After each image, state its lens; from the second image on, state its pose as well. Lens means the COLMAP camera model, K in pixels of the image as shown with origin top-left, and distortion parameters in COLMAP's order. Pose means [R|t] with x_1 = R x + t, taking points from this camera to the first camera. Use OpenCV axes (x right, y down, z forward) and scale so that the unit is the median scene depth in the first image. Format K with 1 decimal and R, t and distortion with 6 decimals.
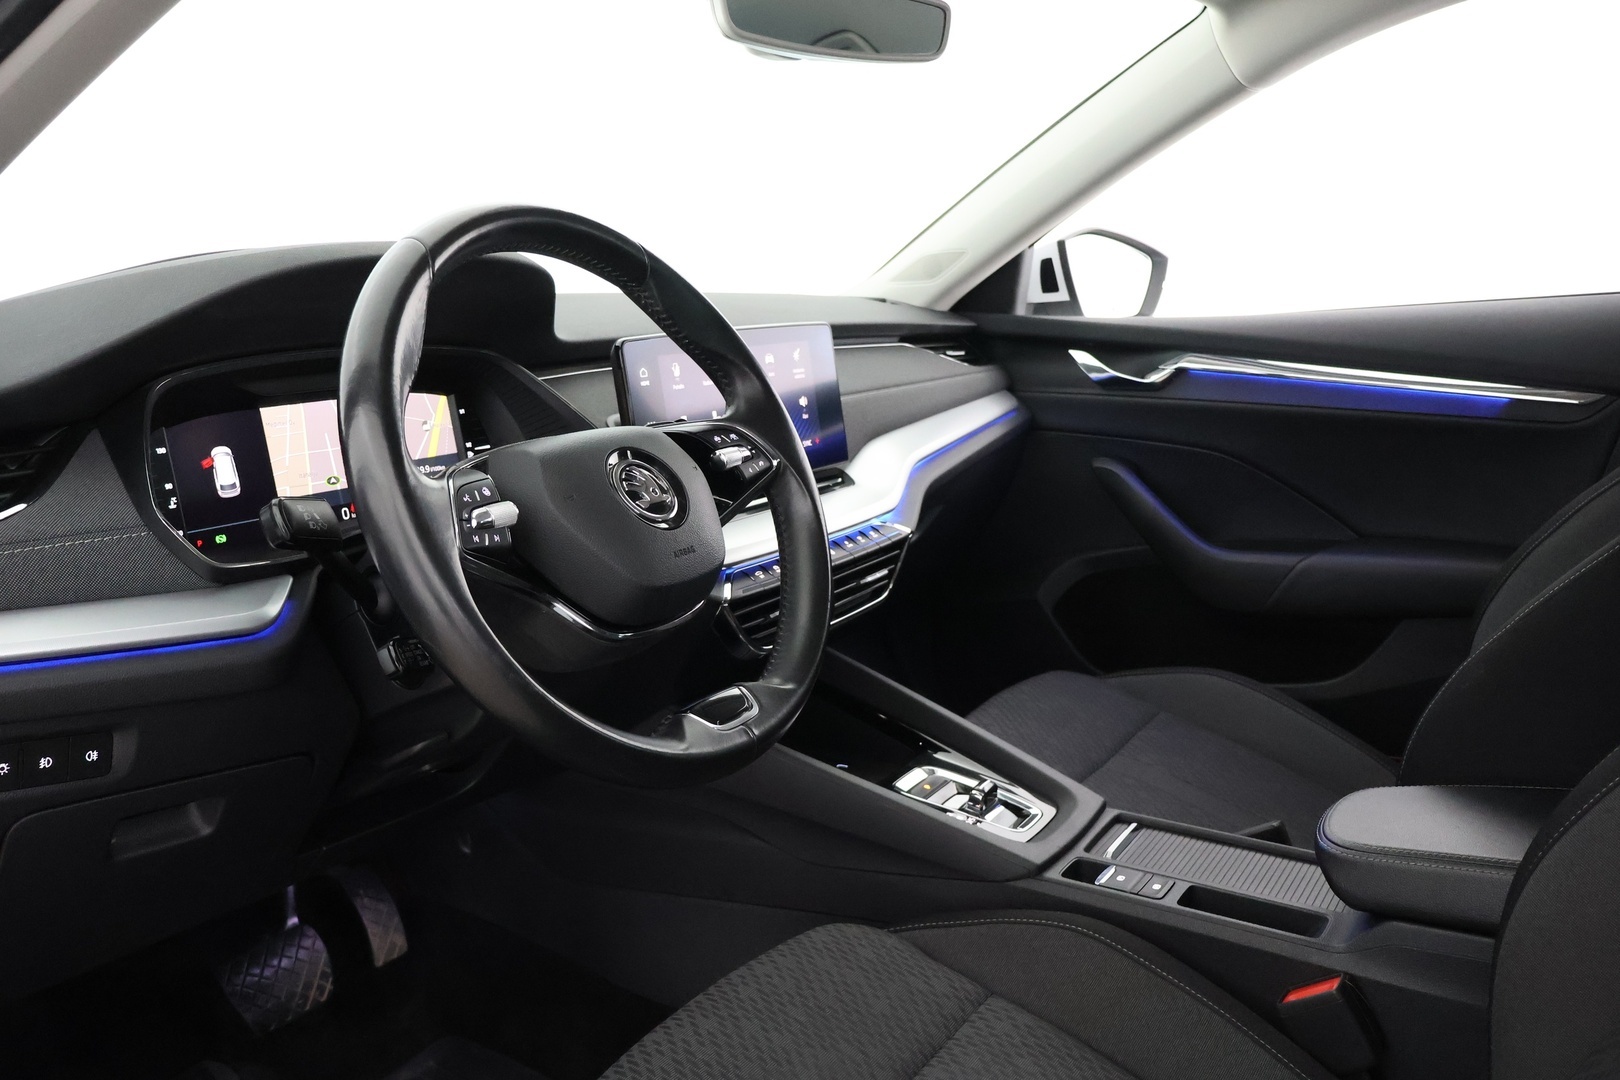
lens RADIAL K [[1422.7, 0, 810.0], [0, 1422.7, 540.0], [0, 0, 1]] dist [-0.001686, 0.000897]
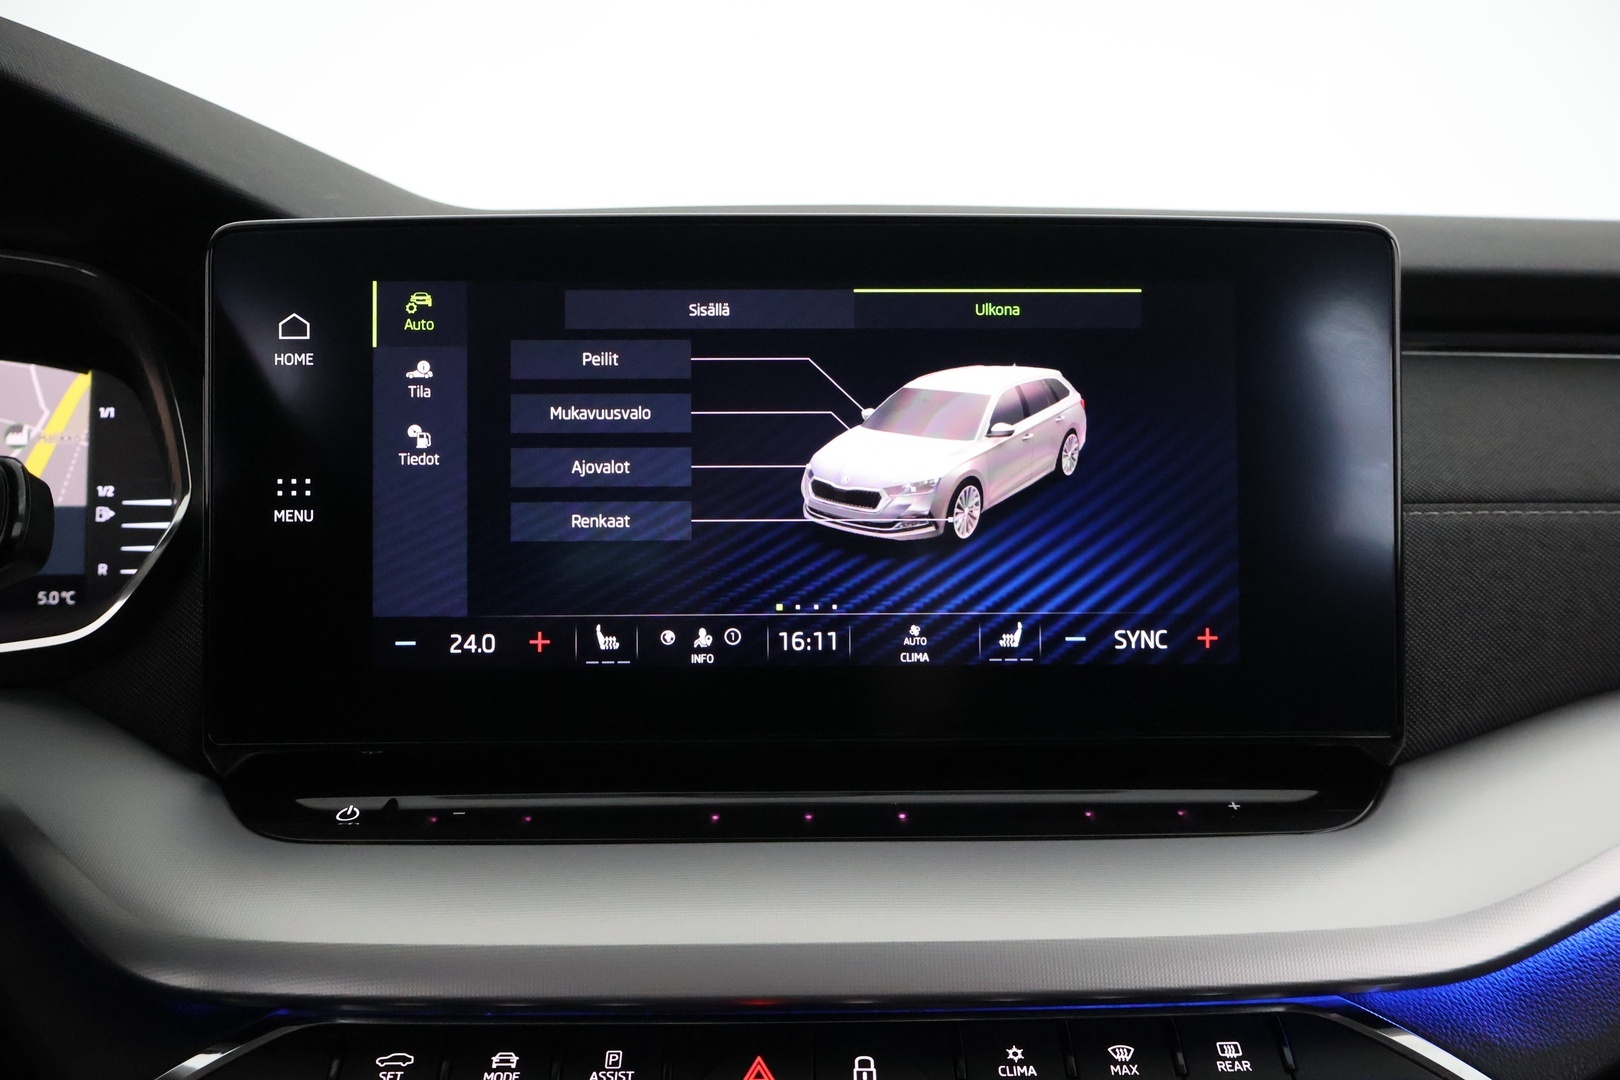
lens RADIAL K [[1439.1, 0, 810.0], [0, 1439.1, 540.0], [0, 0, 1]] dist [-0.004835, 0.003971]
pose [[0.590163, 0.126725, -0.797275, 0.236462], [-0.175020, 0.984198, 0.026882, -0.101650], [0.788083, 0.123674, 0.603017, 0.909382]]
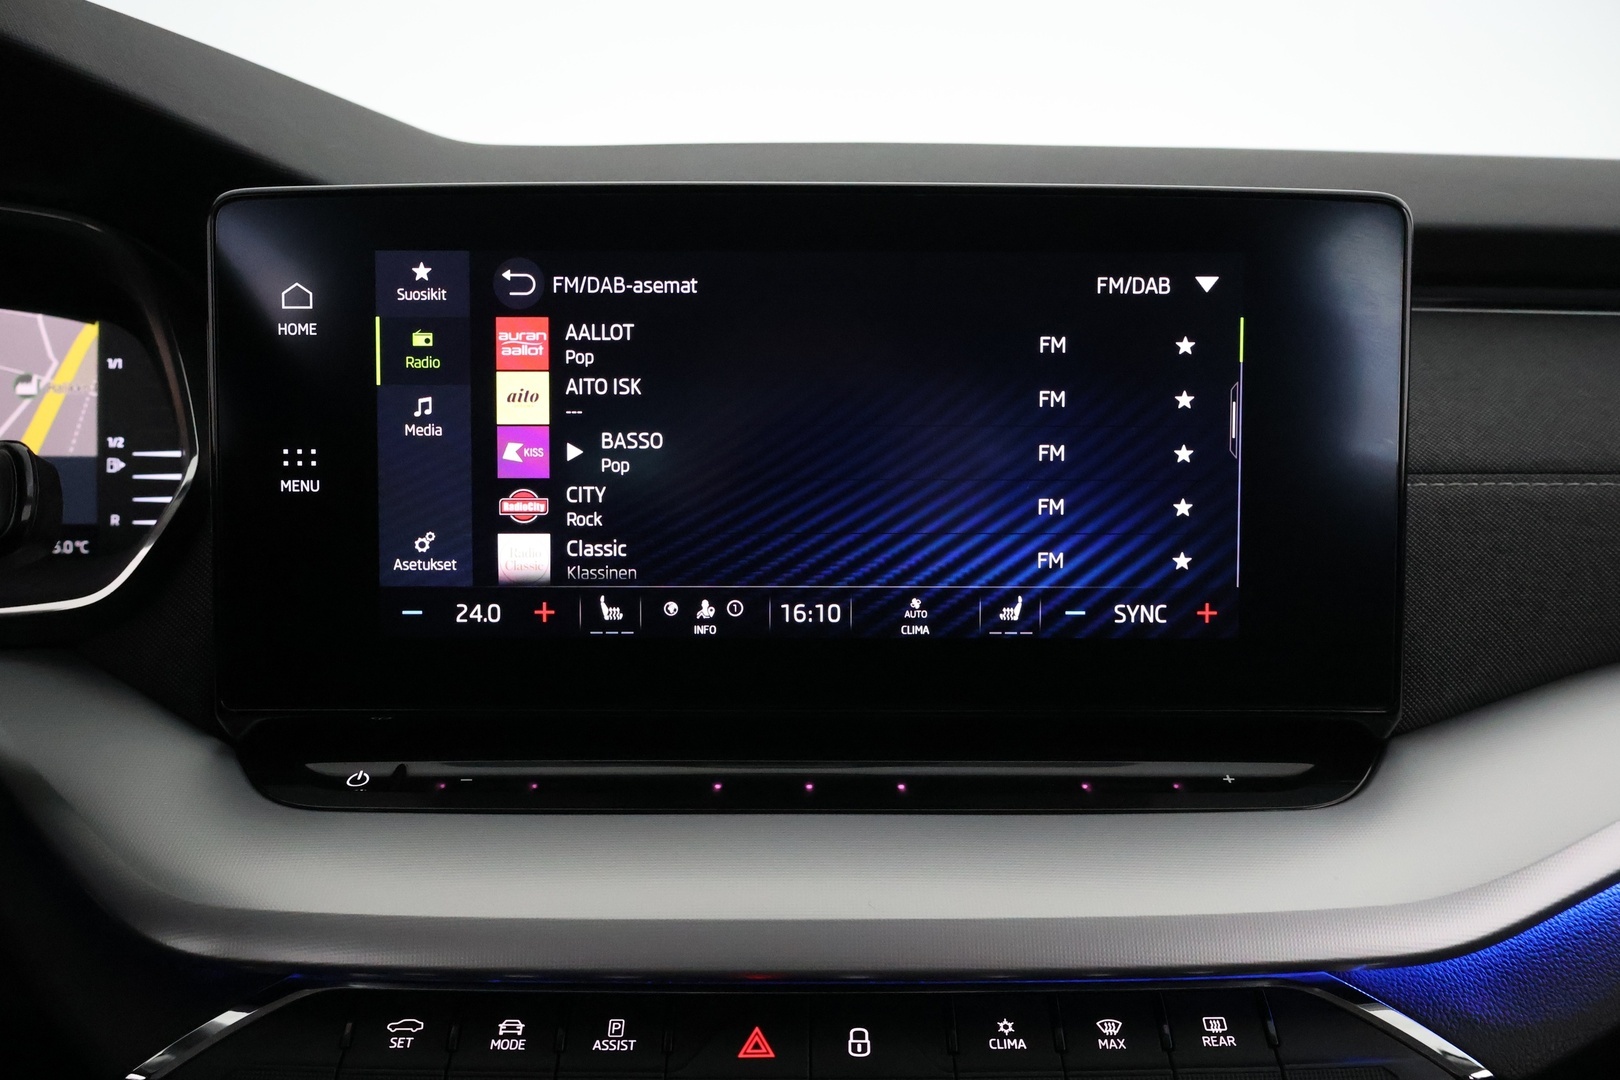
lens RADIAL K [[1440.5, 0, 808.4], [0, 1440.5, 531.8], [0, 0, 1]] dist [-0.001316, -0.006687]
pose [[0.578921, 0.187572, -0.793515, 0.236977], [-0.180960, 0.978468, 0.099269, -0.122365], [0.795049, 0.086126, 0.600399, 0.908784]]
